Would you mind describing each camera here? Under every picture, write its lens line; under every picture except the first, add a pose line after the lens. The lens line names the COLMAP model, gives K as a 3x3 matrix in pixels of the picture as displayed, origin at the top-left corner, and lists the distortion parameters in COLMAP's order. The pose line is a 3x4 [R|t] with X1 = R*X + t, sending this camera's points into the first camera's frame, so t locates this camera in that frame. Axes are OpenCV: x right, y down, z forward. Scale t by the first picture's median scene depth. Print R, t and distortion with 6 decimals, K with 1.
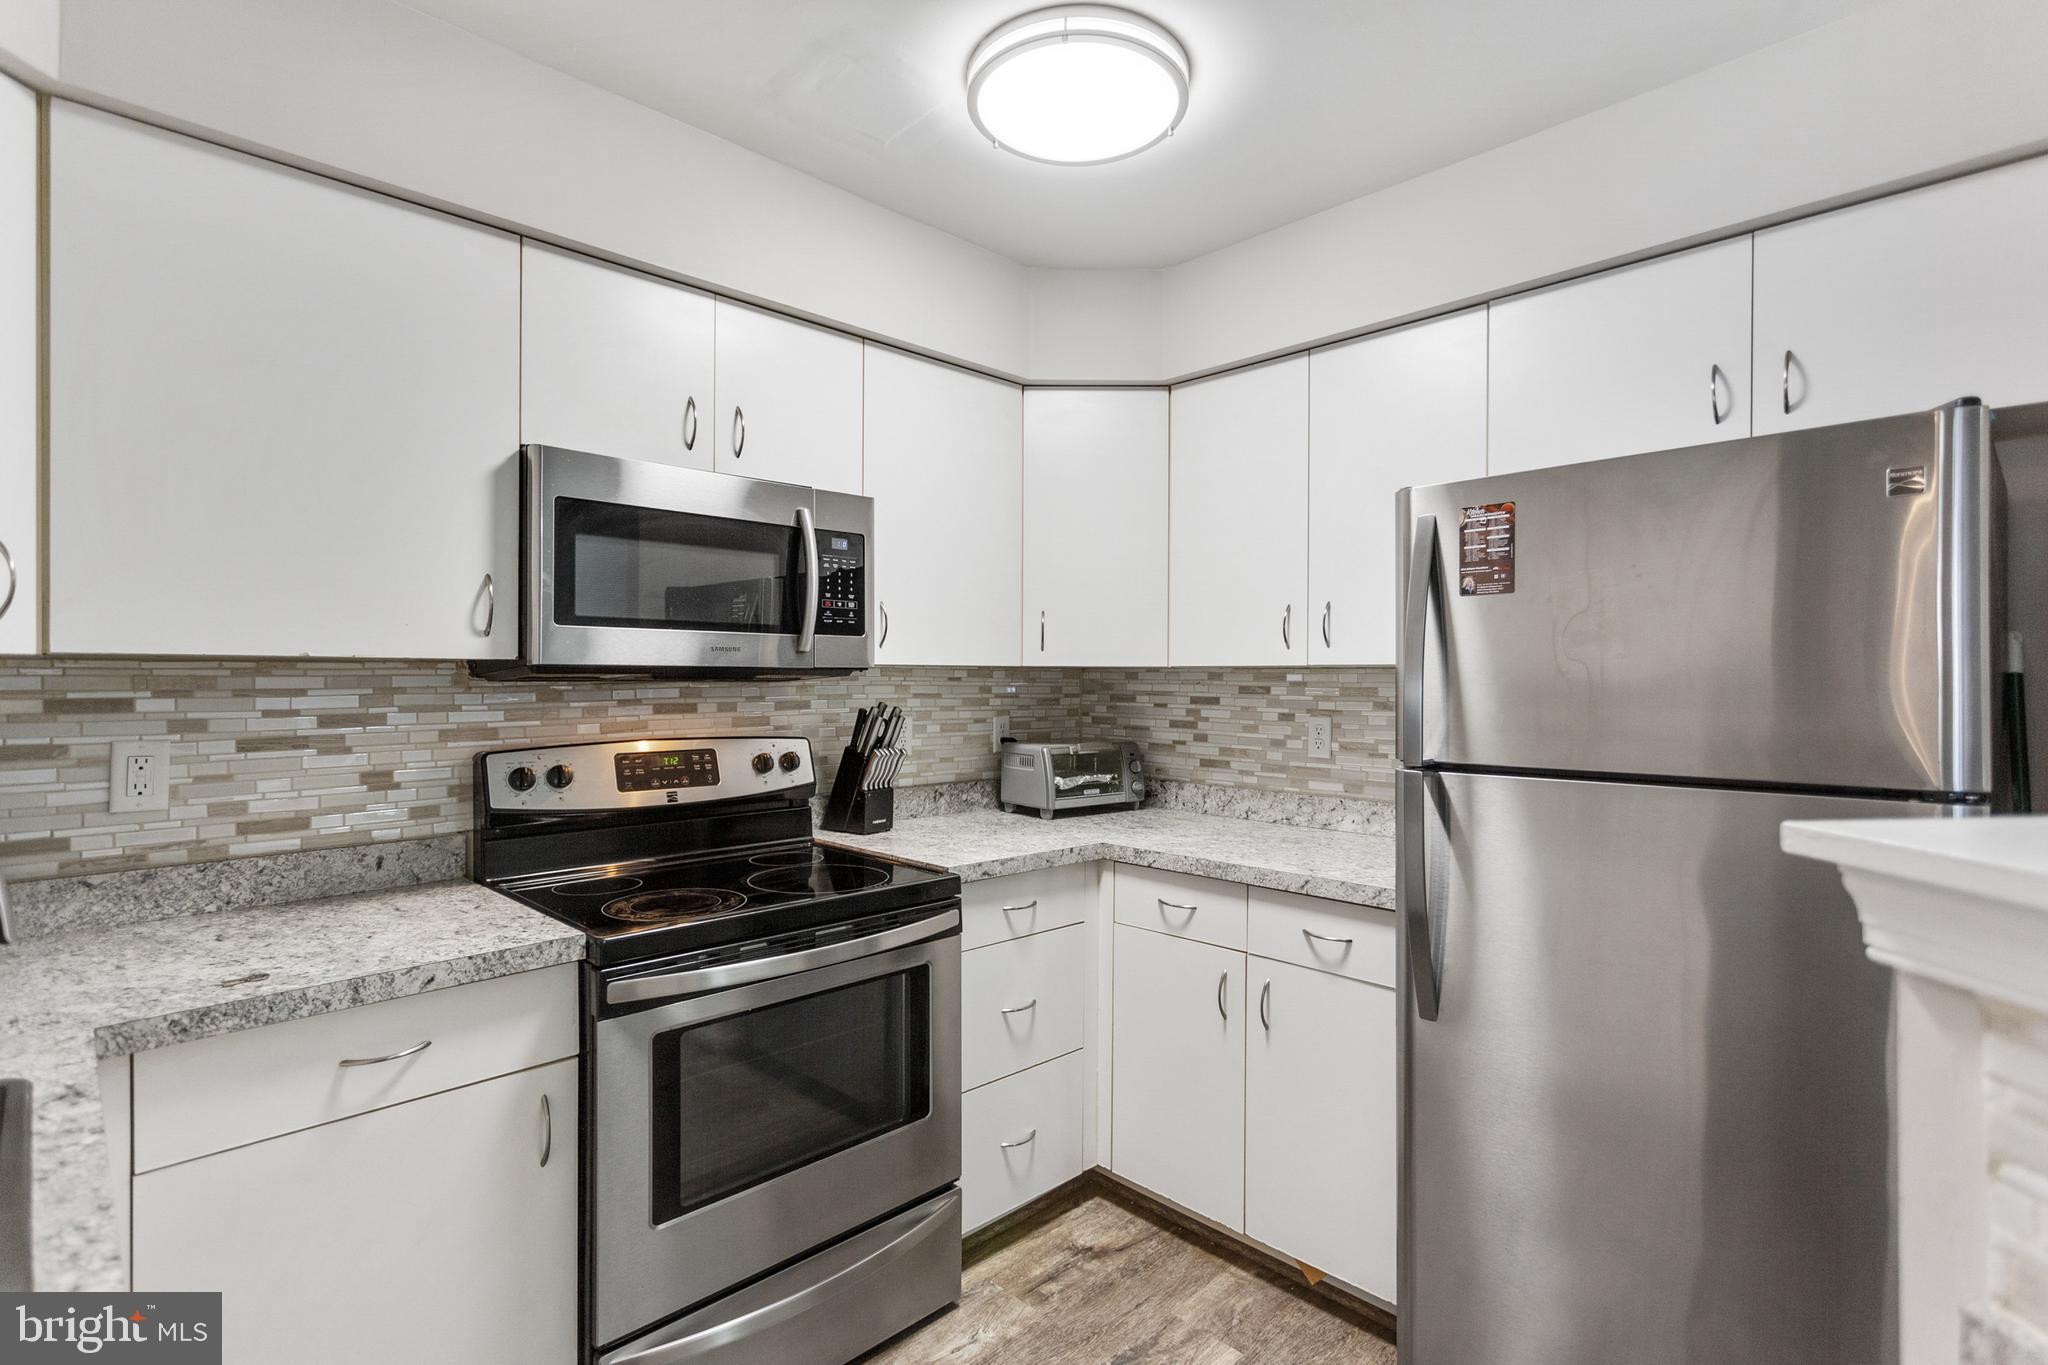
lens RADIAL K [[975.0, 0, 1019.5], [0, 975.0, 681.7], [0, 0, 1]] dist [0.001670, 0.003303]
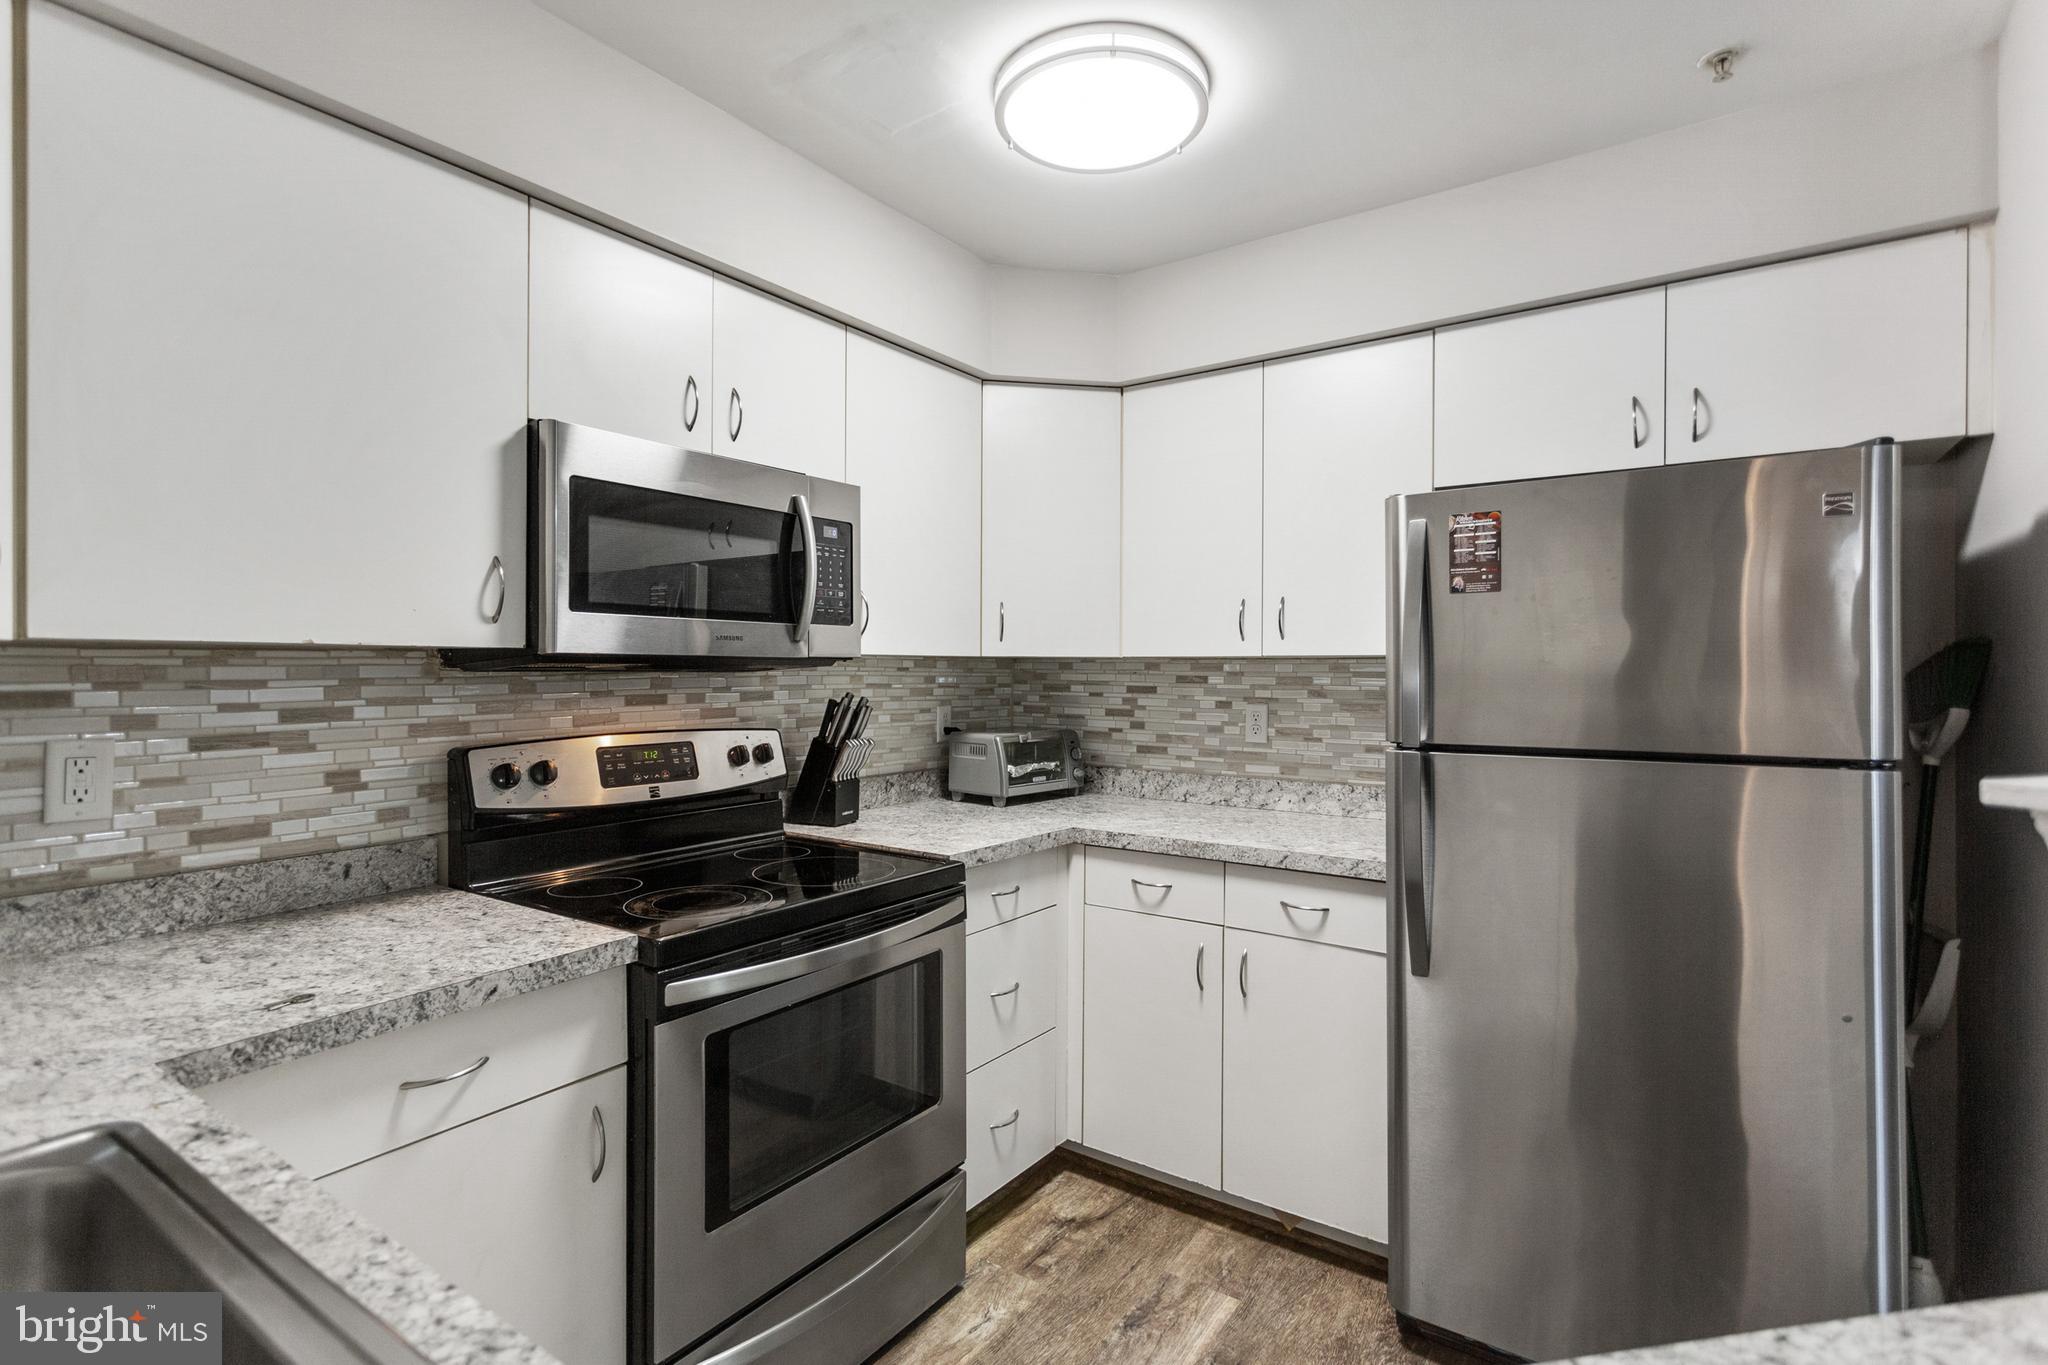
lens RADIAL K [[975.0, 0, 1016.9], [0, 975.0, 673.6], [0, 0, 1]] dist [0.001670, 0.003303]
pose [[0.983757, -0.001378, 0.179500, -0.194071], [0.001145, 0.999998, 0.001401, 0.000819], [-0.179502, -0.001172, 0.983757, -0.005696]]
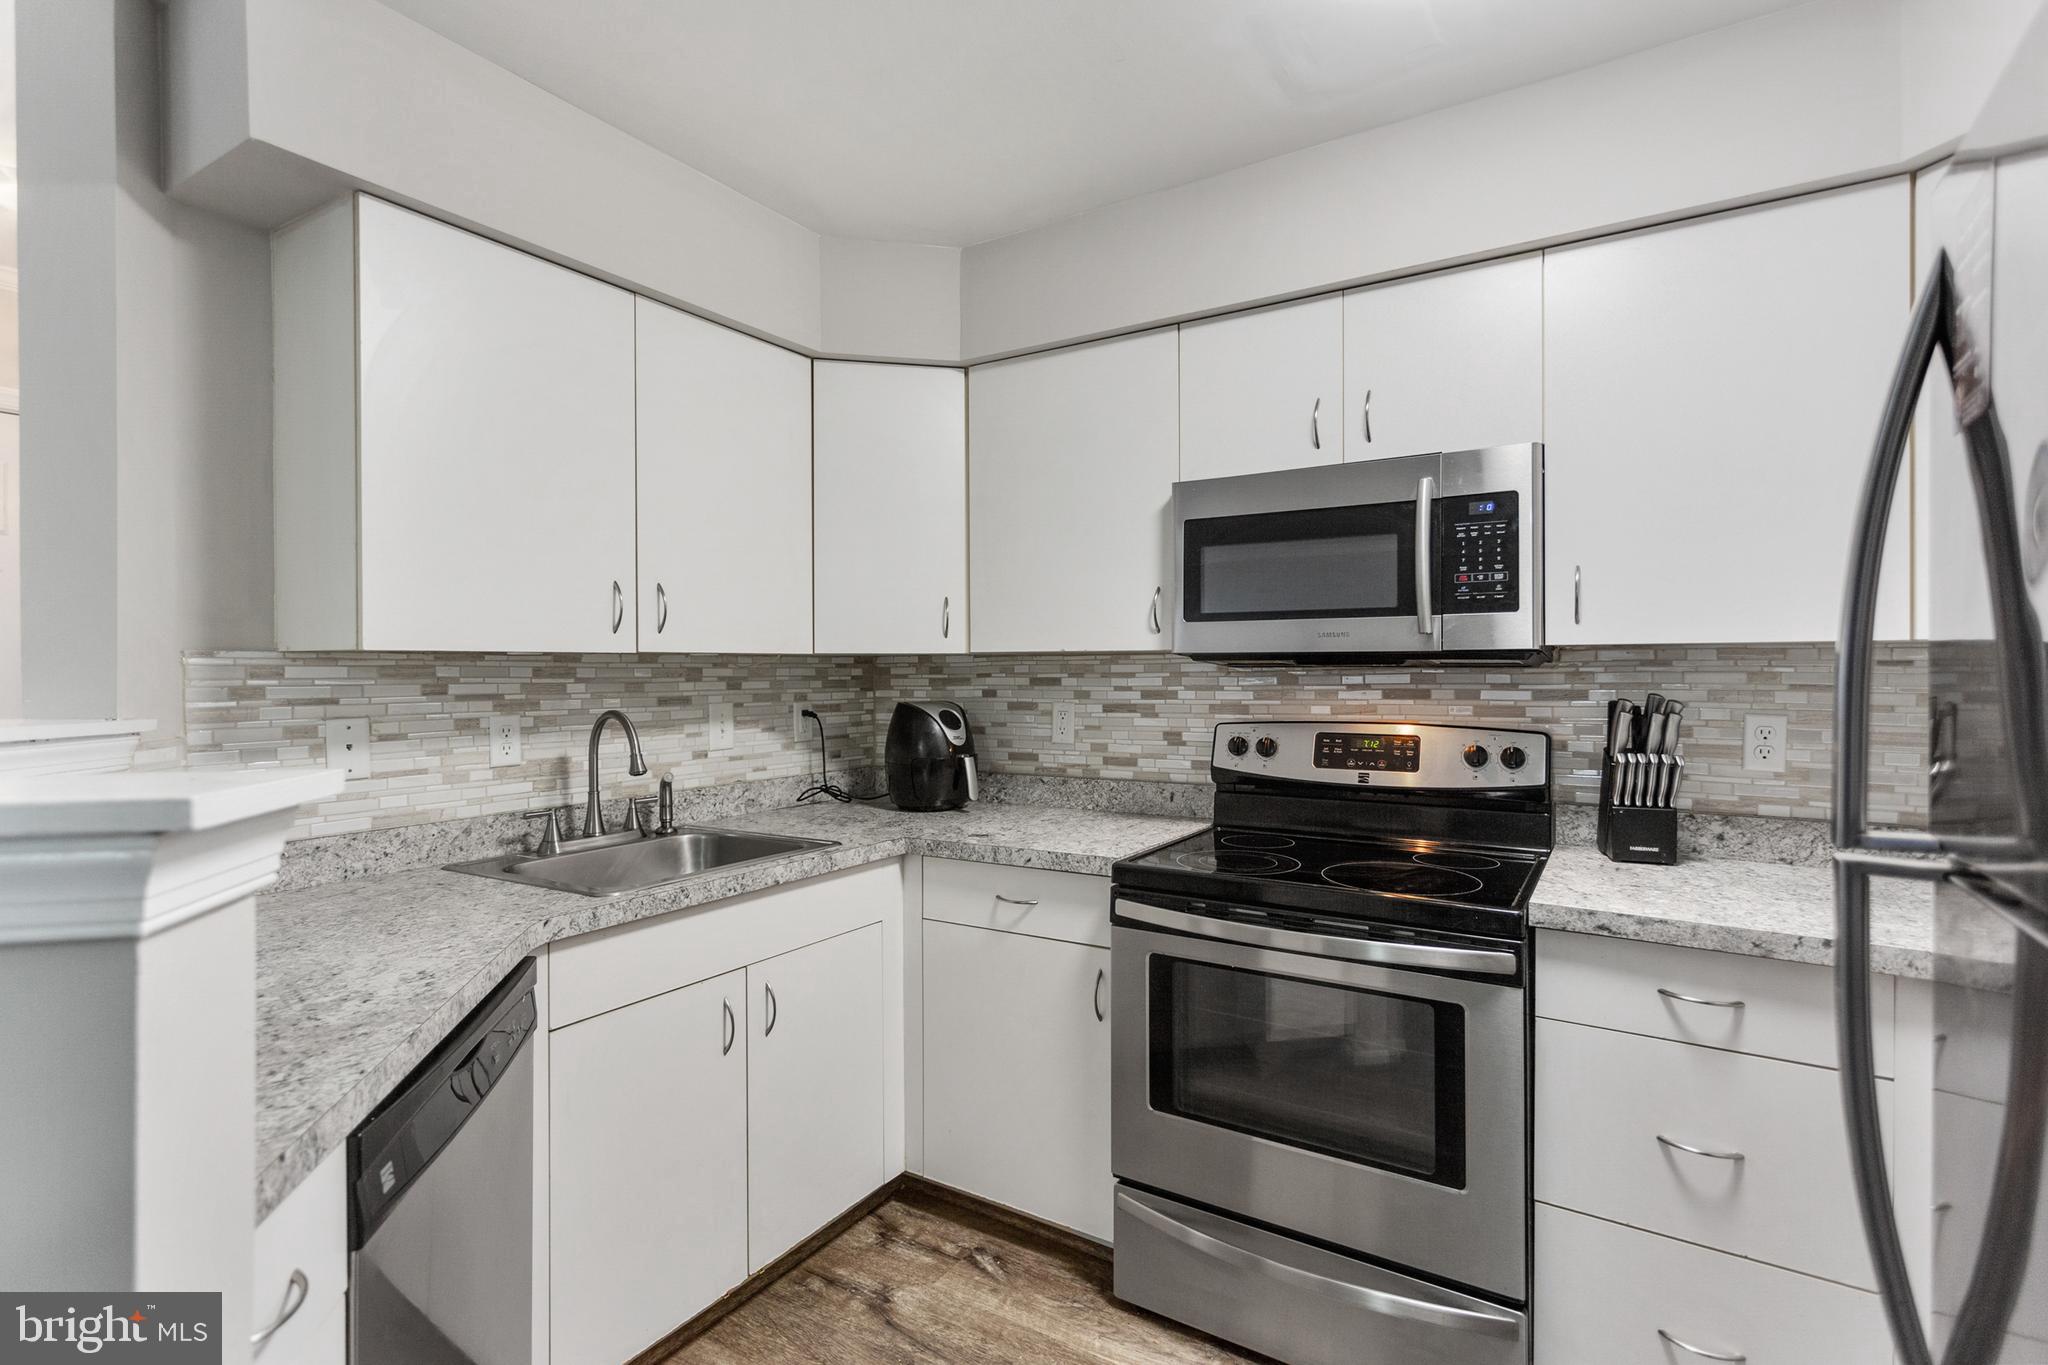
lens RADIAL K [[975.0, 0, 1028.4], [0, 975.0, 669.8], [0, 0, 1]] dist [0.001670, 0.003303]
pose [[0.234389, -0.002871, -0.972139, 0.623180], [-0.002239, 0.999991, -0.003493, 0.007815], [0.972140, 0.002995, 0.234380, 0.446399]]
